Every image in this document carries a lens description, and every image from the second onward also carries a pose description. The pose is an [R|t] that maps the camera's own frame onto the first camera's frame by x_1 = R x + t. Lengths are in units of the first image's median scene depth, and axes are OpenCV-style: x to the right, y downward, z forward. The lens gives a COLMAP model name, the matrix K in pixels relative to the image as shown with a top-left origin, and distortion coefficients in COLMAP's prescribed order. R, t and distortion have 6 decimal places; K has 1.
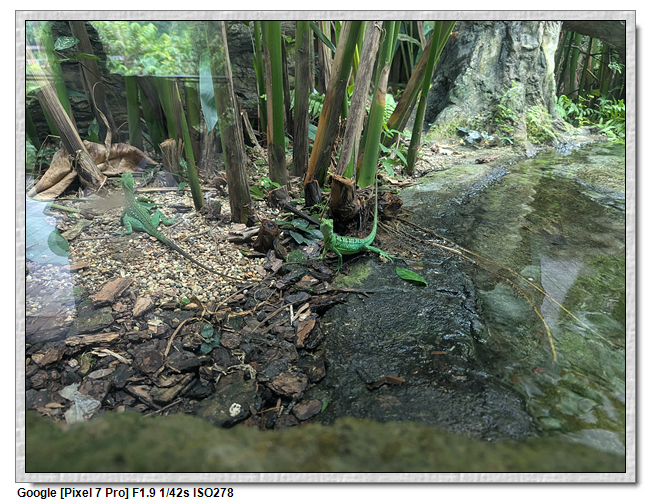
lens RADIAL K [[447.4, 0, 331.7], [0, 447.4, 249.5], [0, 0, 1]] dist [0.077895, -0.073309]
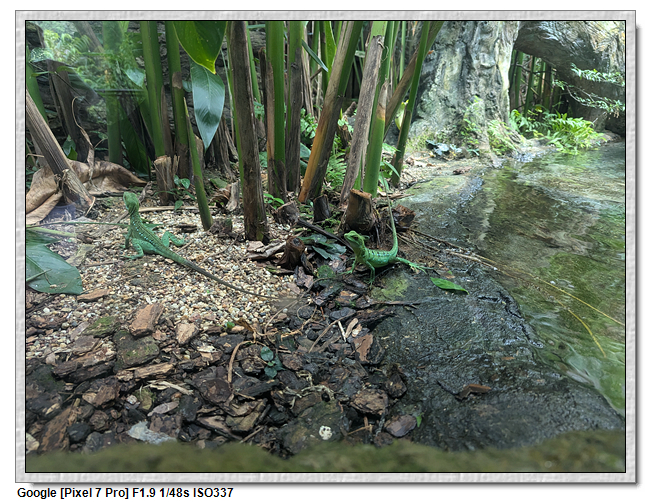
lens RADIAL K [[447.4, 0, 331.7], [0, 447.4, 249.5], [0, 0, 1]] dist [0.077895, -0.073309]
pose [[0.989560, -0.044203, 0.137172, -0.191695], [0.047944, 0.998560, -0.024082, -0.009066], [-0.135910, 0.030407, 0.990254, 0.014715]]
